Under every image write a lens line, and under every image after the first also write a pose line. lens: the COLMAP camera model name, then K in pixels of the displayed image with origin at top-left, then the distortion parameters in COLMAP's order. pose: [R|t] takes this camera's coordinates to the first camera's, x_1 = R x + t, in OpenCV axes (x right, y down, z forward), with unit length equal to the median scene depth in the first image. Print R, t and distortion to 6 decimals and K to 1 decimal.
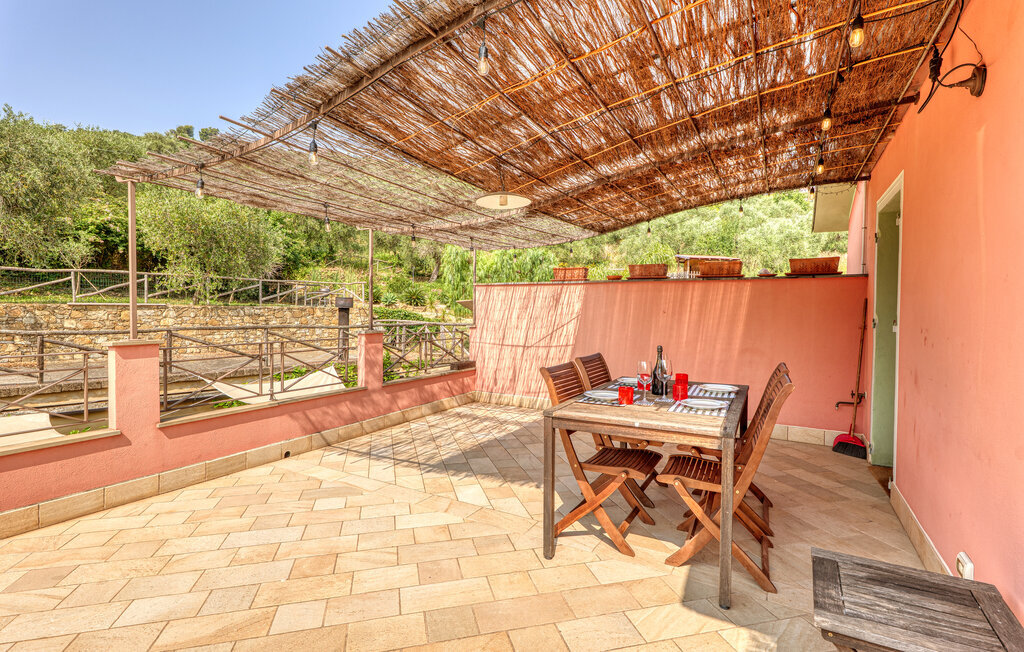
lens RADIAL K [[487.1, 0, 505.9], [0, 487.1, 321.1], [0, 0, 1]] dist [0.002299, -0.000323]
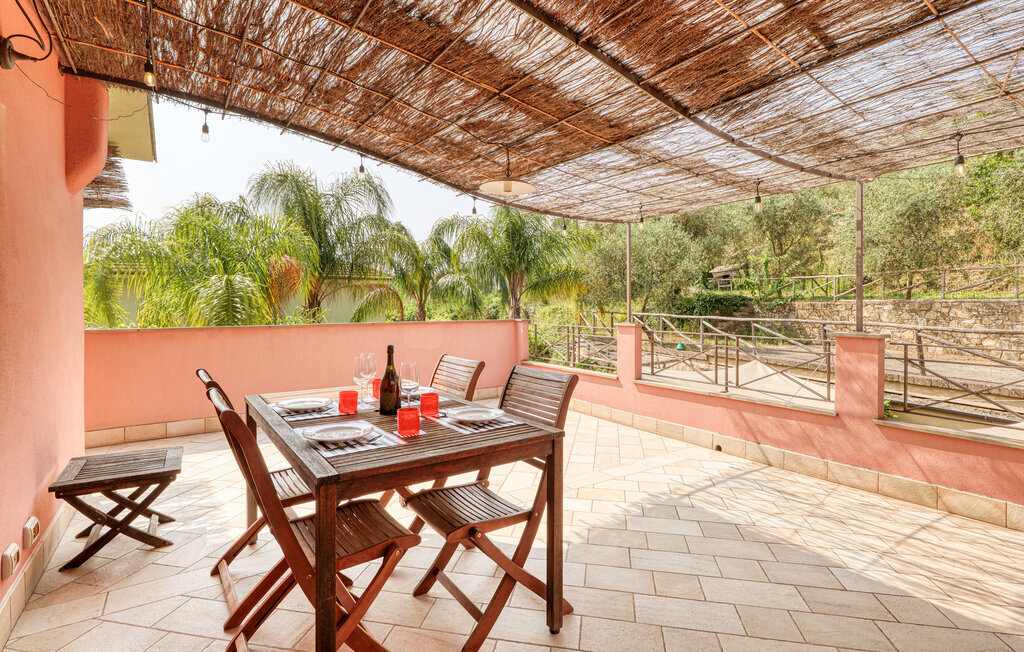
lens RADIAL K [[487.1, 0, 509.1], [0, 487.1, 323.5], [0, 0, 1]] dist [0.002299, -0.000323]
pose [[-0.439670, 0.025624, -0.897794, 0.527594], [-0.018891, 0.999108, 0.037768, -0.008982], [0.897961, 0.033566, -0.438794, 0.870636]]
